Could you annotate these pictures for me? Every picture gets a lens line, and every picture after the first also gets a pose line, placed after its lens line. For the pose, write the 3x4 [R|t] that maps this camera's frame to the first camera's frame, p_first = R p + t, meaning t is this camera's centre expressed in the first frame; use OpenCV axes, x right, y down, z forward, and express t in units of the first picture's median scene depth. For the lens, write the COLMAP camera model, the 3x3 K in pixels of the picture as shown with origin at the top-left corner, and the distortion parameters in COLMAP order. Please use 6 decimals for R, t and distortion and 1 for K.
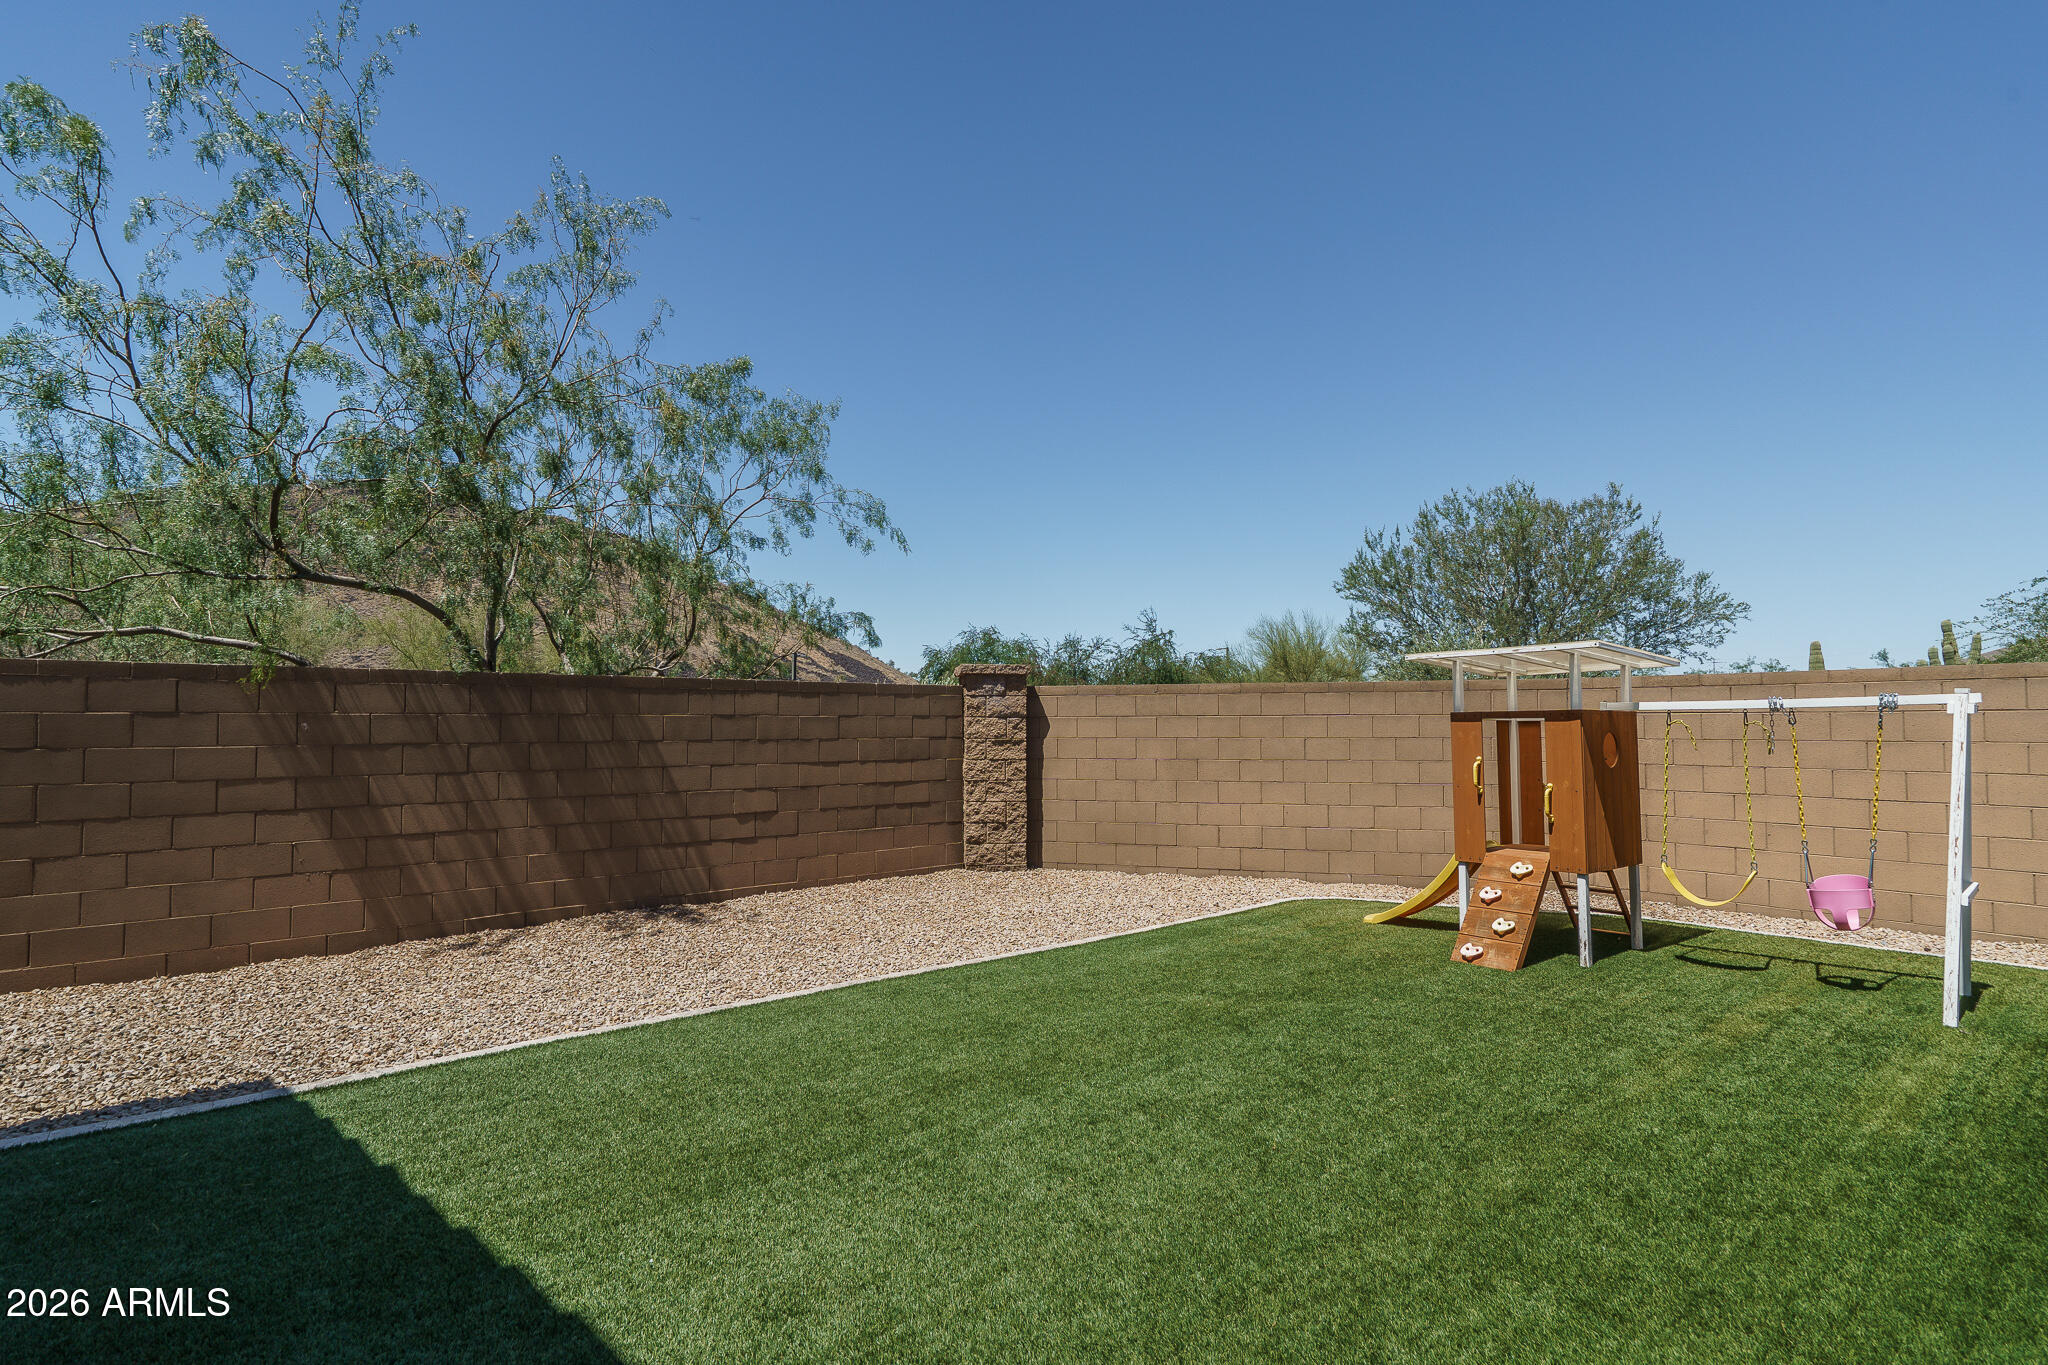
lens RADIAL K [[969.3, 0, 1028.8], [0, 969.3, 688.6], [0, 0, 1]] dist [-0.001867, 0.000132]
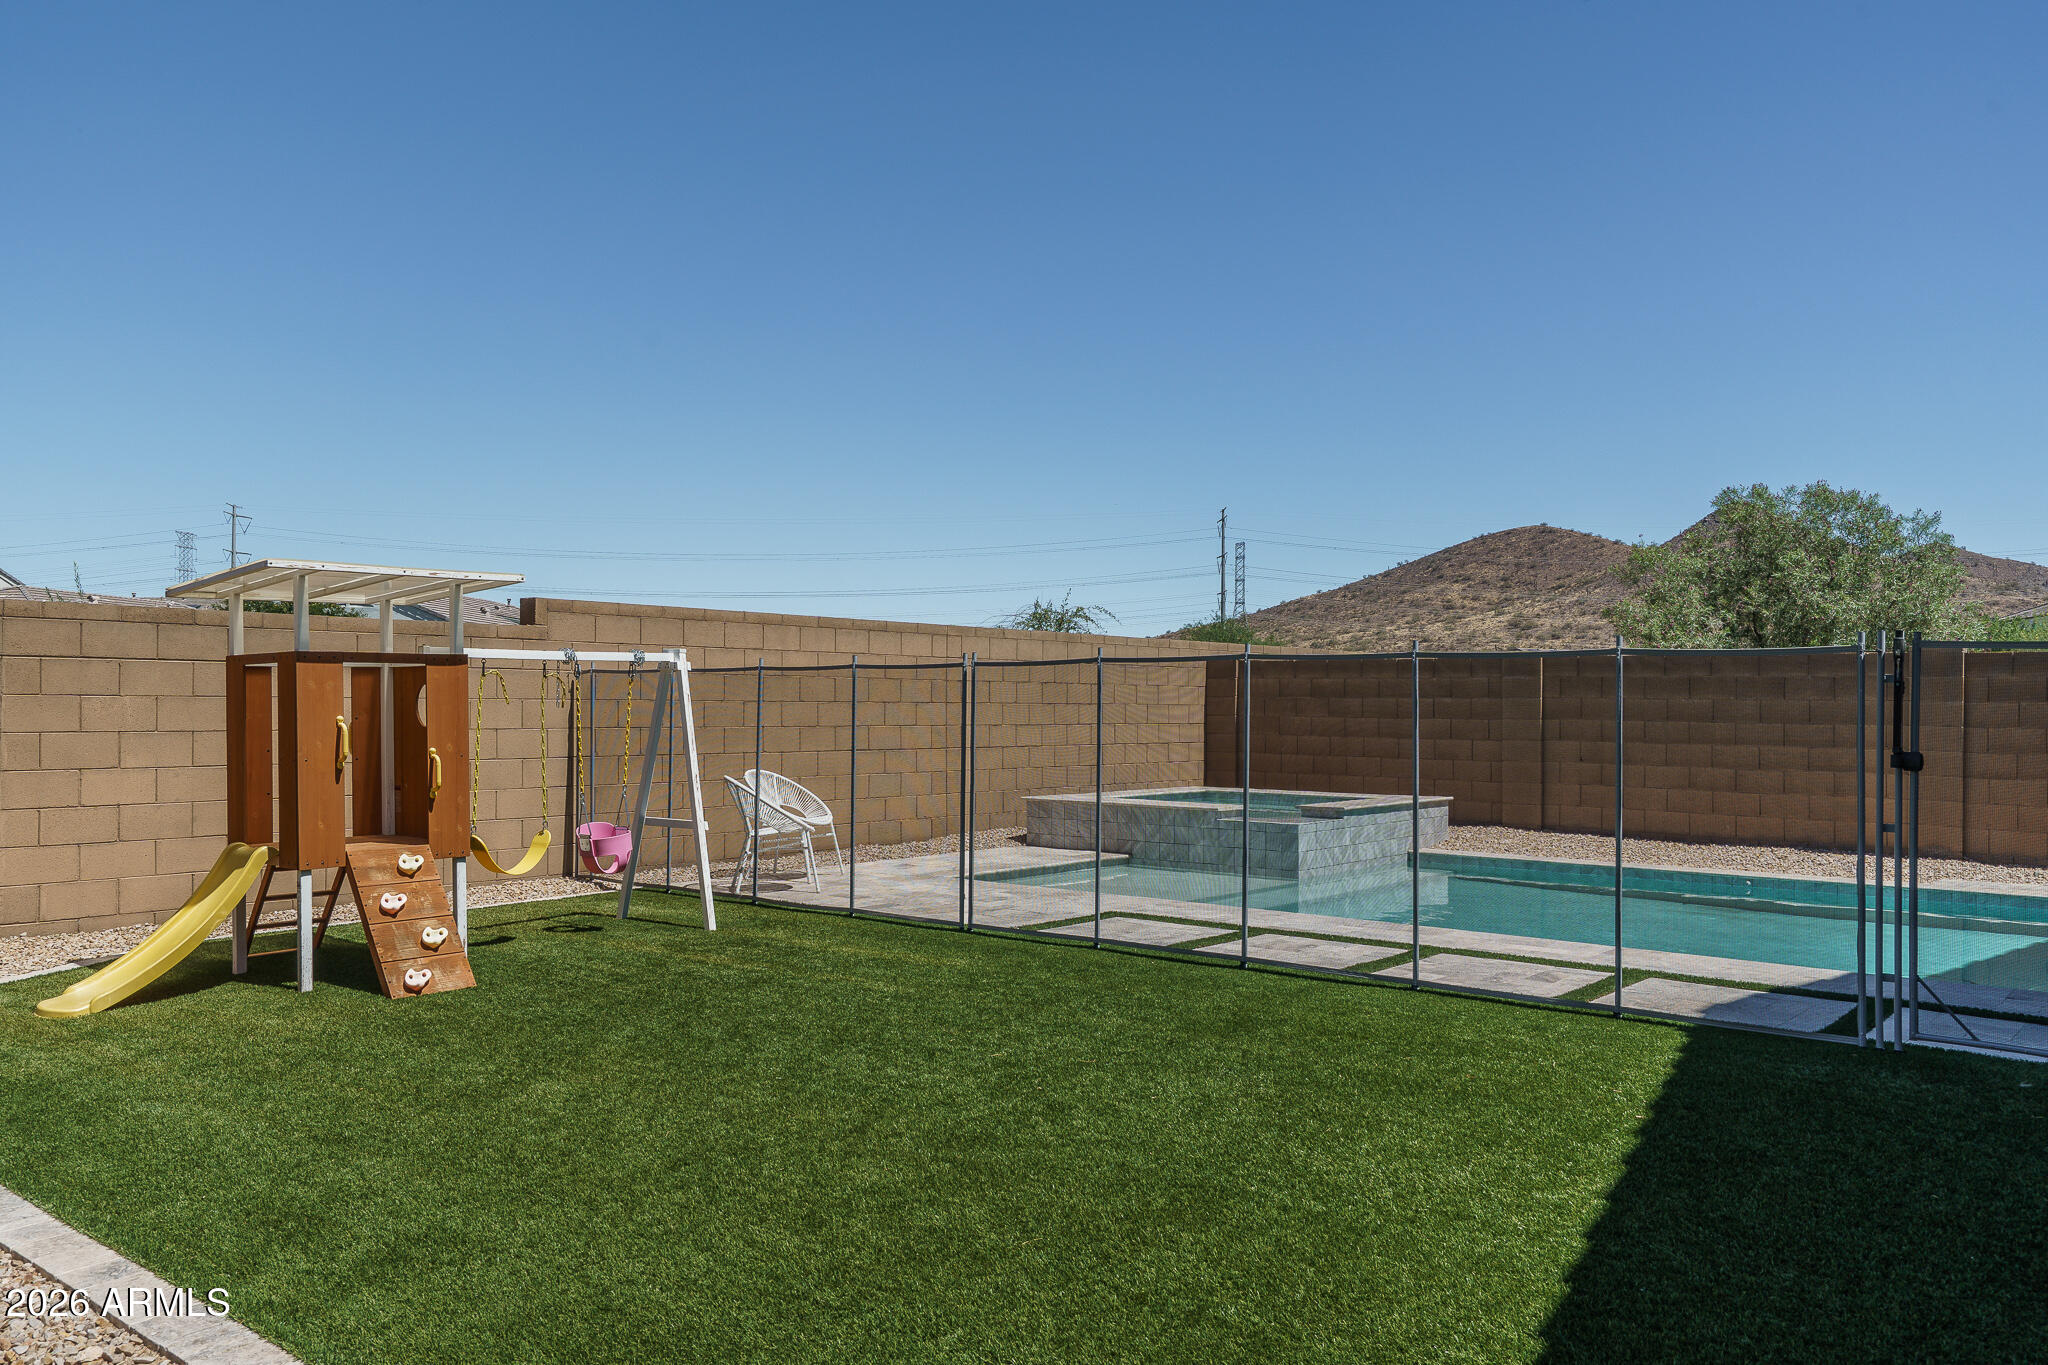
lens RADIAL K [[1514.5, 0, 1024.0], [0, 1514.5, 682.5], [0, 0, 1]] dist [0.004009, 0.003291]
pose [[-0.173419, 0.013736, 0.984752, -0.465166], [-0.044669, 0.998764, -0.021798, 0.031106], [-0.983835, -0.047768, -0.172591, 0.461768]]
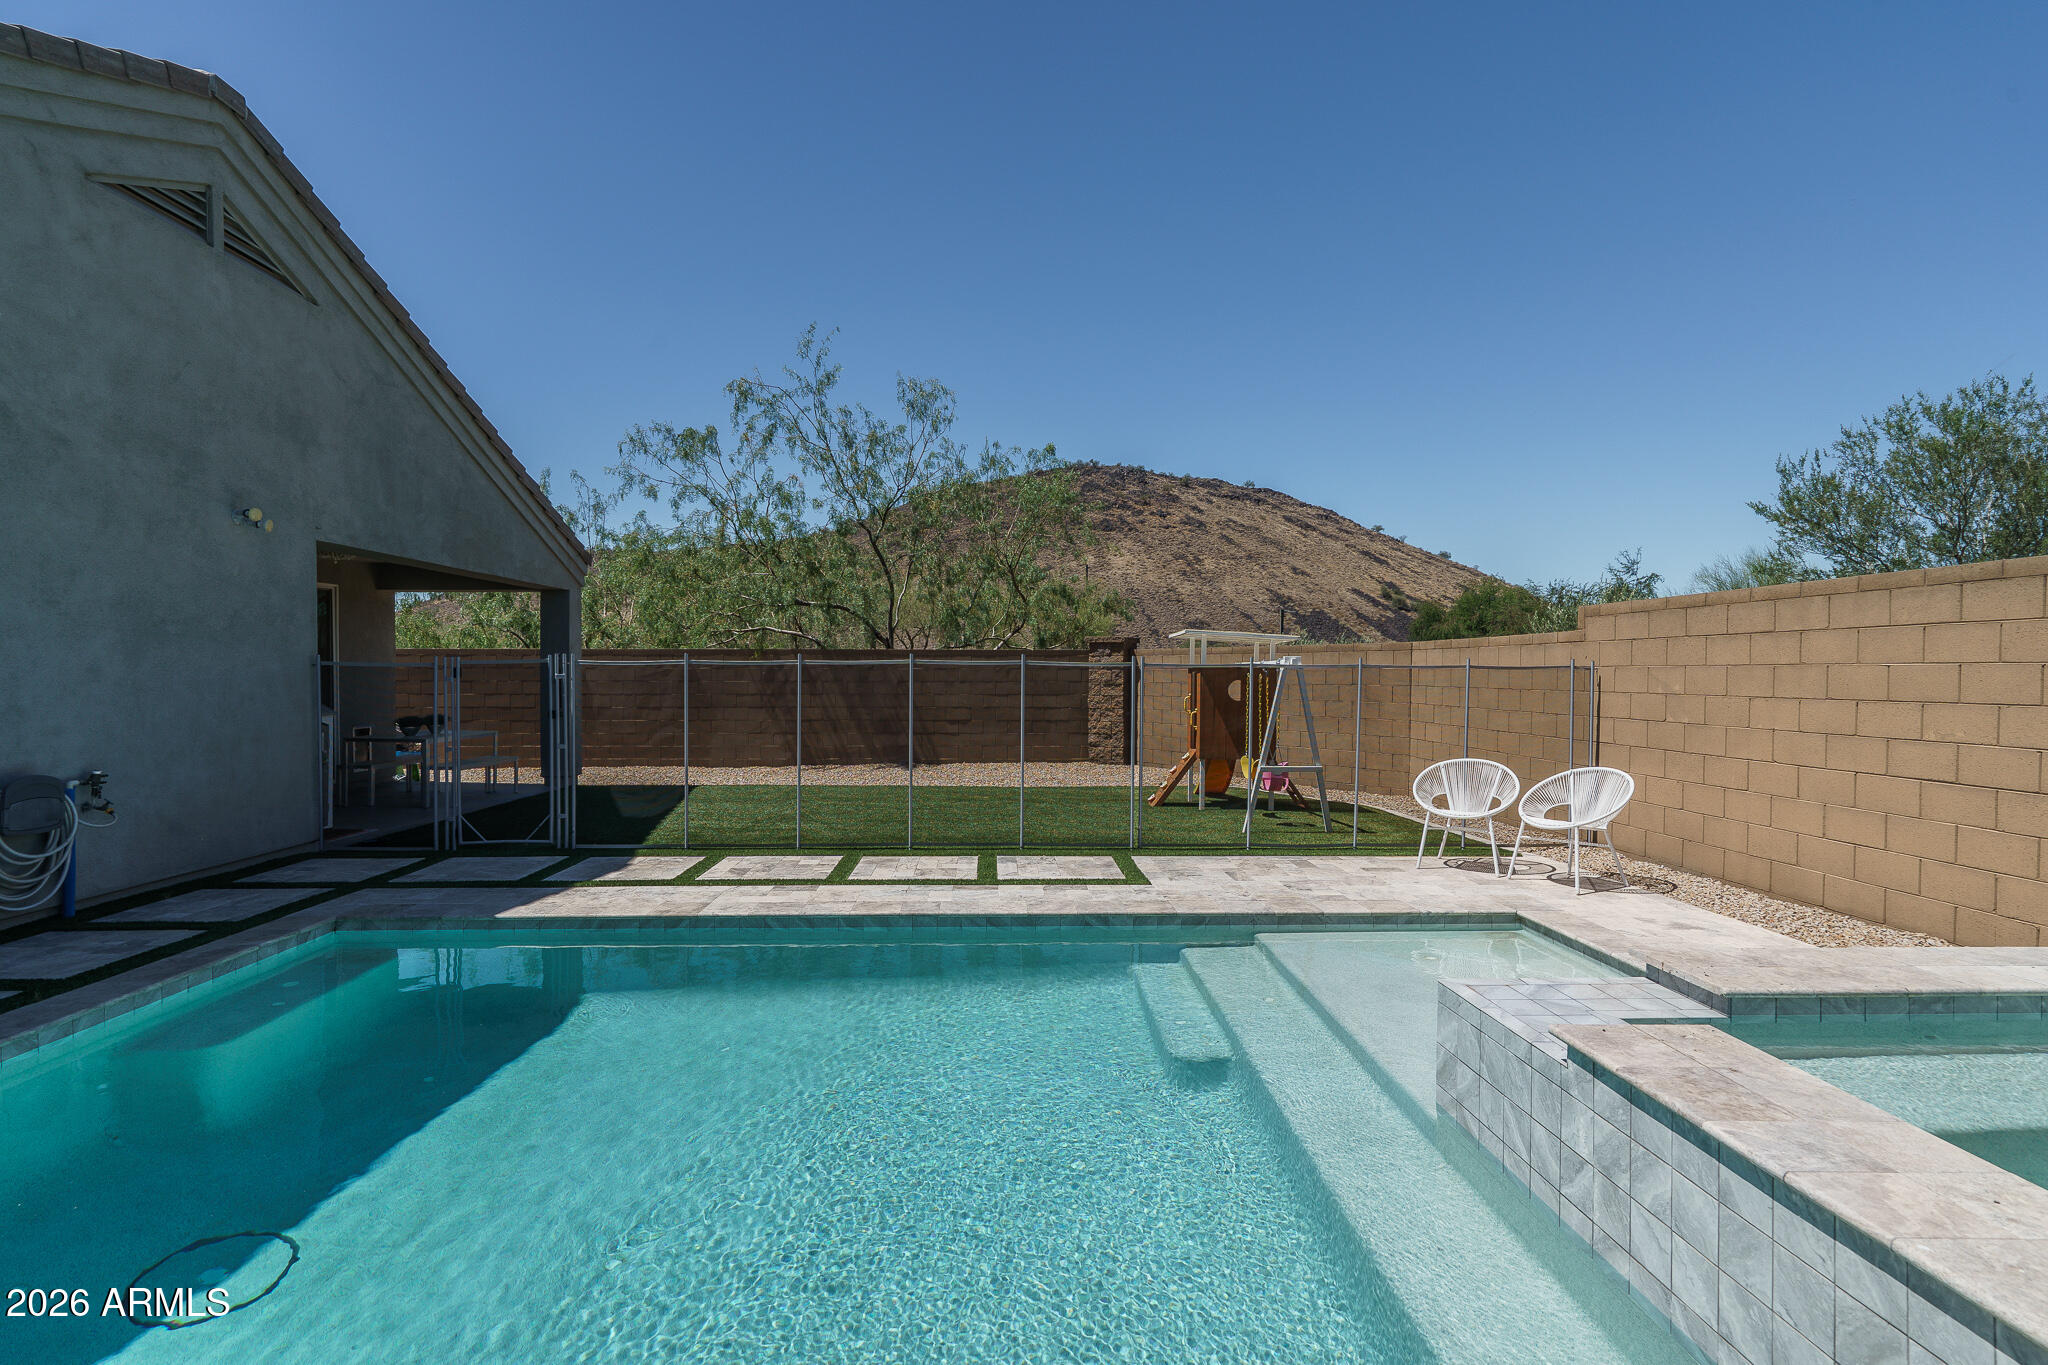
lens RADIAL K [[979.0, 0, 1024.3], [0, 979.0, 695.0], [0, 0, 1]] dist [0.000775, 0.001267]
pose [[0.793283, 0.017273, -0.608608, 0.855406], [0.019648, 0.998351, 0.053945, -0.018397], [0.608536, -0.054752, 0.791635, -0.375160]]
